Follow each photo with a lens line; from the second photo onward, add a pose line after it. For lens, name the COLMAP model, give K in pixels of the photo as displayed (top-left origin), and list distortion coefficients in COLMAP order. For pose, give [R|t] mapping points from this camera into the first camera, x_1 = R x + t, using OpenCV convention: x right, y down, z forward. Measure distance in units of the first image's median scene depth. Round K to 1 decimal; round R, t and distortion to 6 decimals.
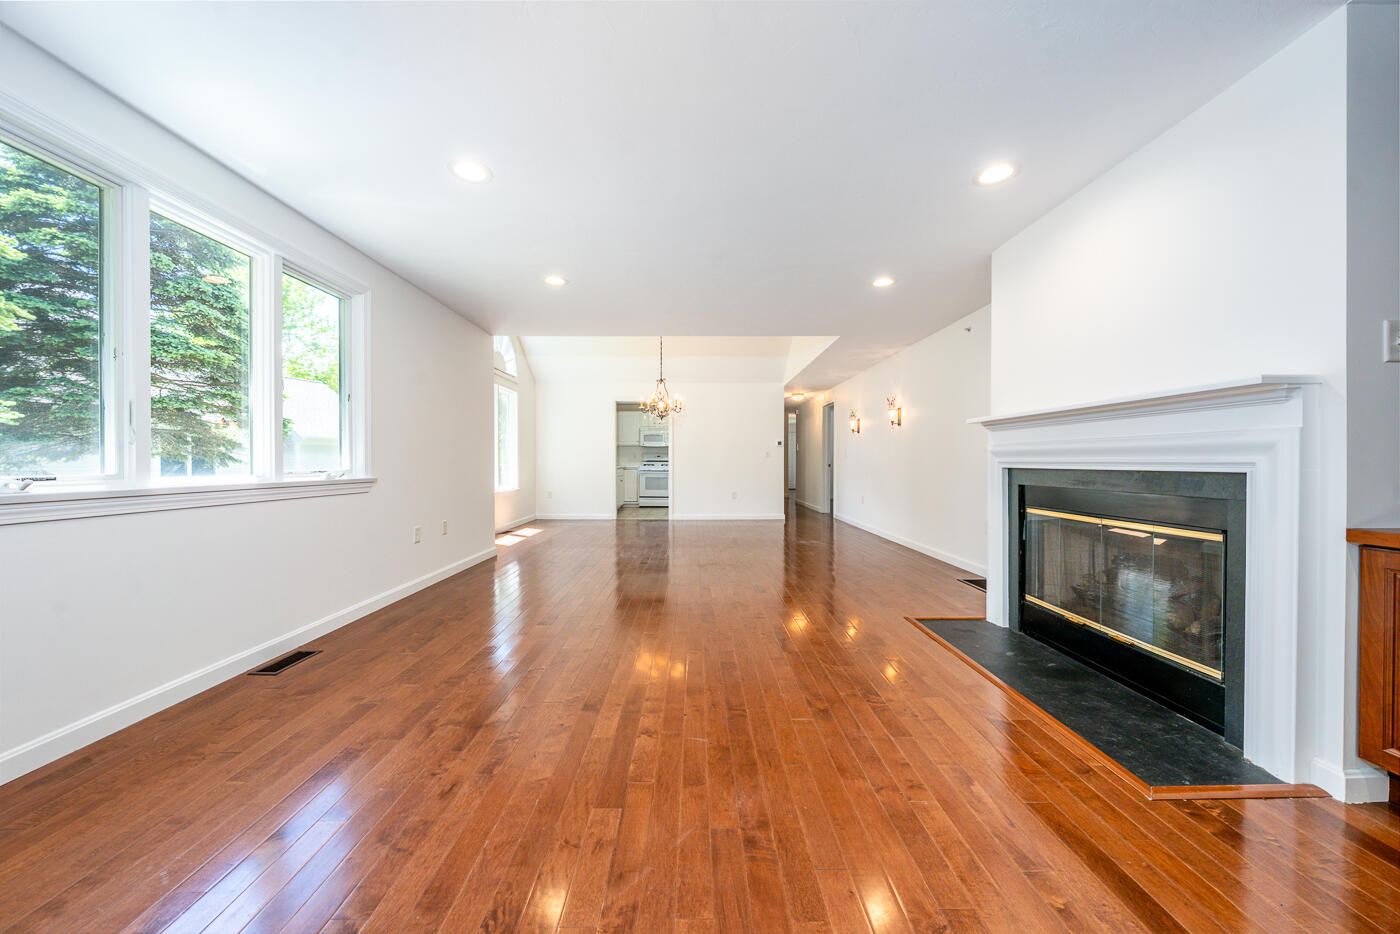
lens RADIAL K [[478.5, 0, 696.6], [0, 478.5, 466.0], [0, 0, 1]] dist [-0.000678, -0.000329]
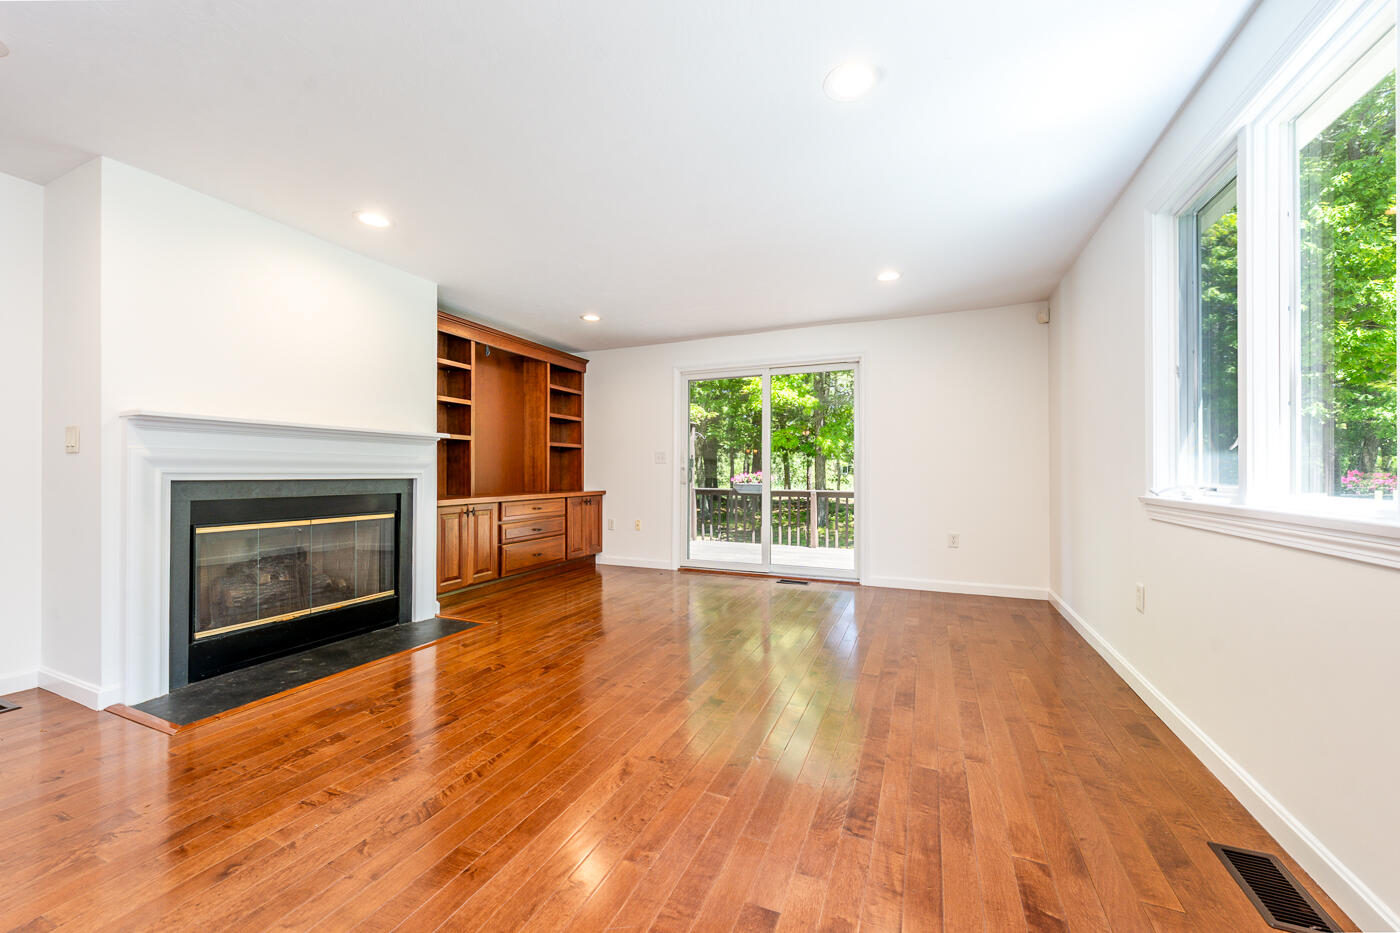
lens RADIAL K [[513.8, 0, 699.2], [0, 513.8, 470.4], [0, 0, 1]] dist [0.000027, -0.000018]
pose [[-0.915967, 0.002242, 0.401248, -0.555384], [0.002637, 0.999996, 0.000431, -0.011576], [-0.401245, 0.001452, -0.915969, 1.764371]]
